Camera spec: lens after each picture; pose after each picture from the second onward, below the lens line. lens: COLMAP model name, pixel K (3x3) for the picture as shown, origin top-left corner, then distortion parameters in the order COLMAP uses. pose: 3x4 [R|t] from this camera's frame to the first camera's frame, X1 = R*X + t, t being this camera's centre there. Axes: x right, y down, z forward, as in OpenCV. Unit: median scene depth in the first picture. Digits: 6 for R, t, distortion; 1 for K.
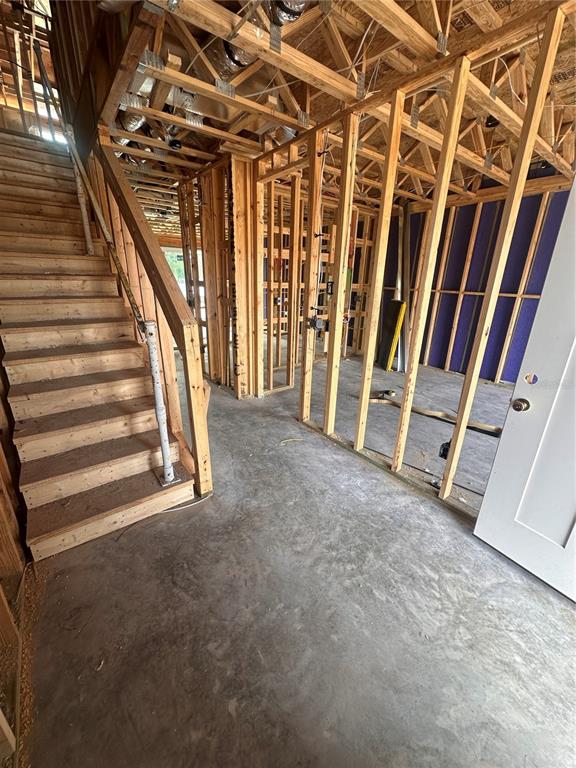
lens RADIAL K [[306.2, 0, 289.1], [0, 306.2, 384.4], [0, 0, 1]] dist [-0.003603, 0.000162]
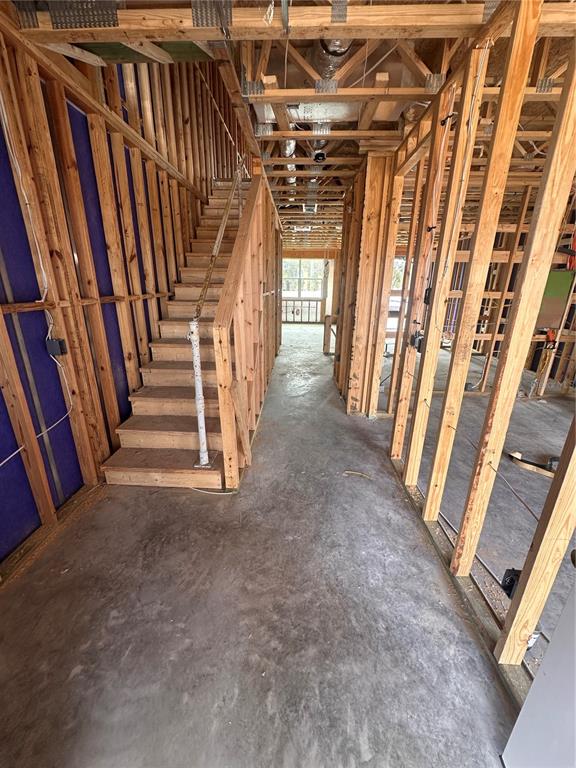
lens RADIAL K [[306.2, 0, 288.3], [0, 306.2, 384.4], [0, 0, 1]] dist [-0.003603, 0.000162]
pose [[0.768801, 0.187253, -0.611458, 0.456829], [-0.204751, 0.977911, 0.042037, -0.077399], [0.605823, 0.092878, 0.790159, 0.263648]]
